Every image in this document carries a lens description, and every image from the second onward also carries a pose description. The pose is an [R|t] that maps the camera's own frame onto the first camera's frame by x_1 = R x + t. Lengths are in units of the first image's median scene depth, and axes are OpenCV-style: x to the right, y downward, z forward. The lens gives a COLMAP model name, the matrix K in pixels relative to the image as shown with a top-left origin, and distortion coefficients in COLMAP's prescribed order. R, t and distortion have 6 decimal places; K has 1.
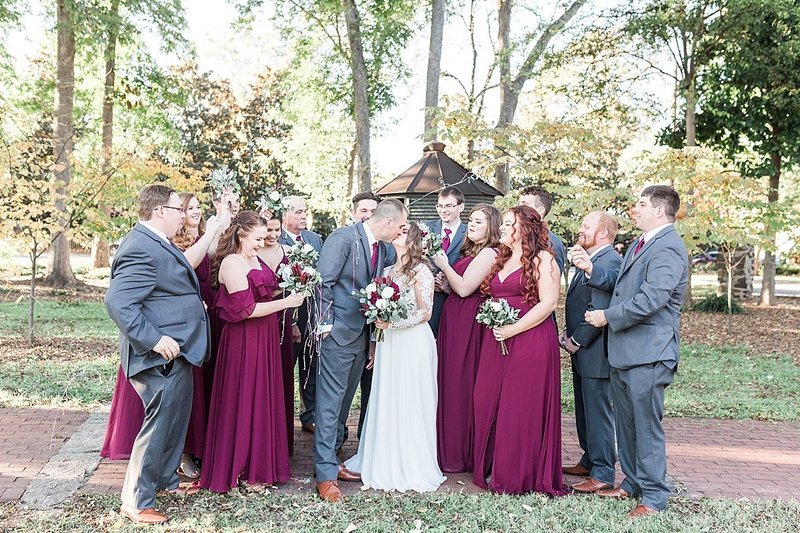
lens RADIAL K [[776.5, 0, 399.3], [0, 776.5, 275.2], [0, 0, 1]] dist [-0.003704, 0.001555]
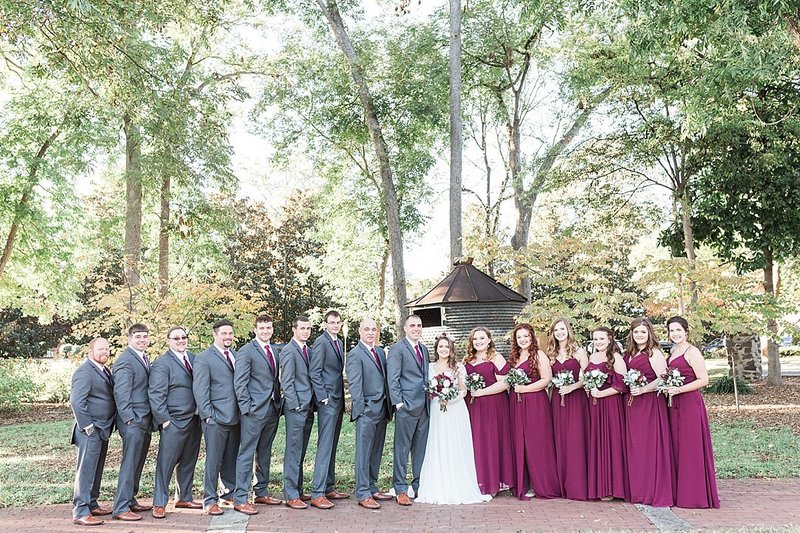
lens RADIAL K [[776.5, 0, 399.3], [0, 776.5, 275.2], [0, 0, 1]] dist [-0.003704, 0.001555]
pose [[0.998196, -0.056620, -0.019979, -0.020127], [0.053537, 0.989969, -0.130747, 0.000319], [0.027182, 0.129441, 0.991214, -0.099791]]
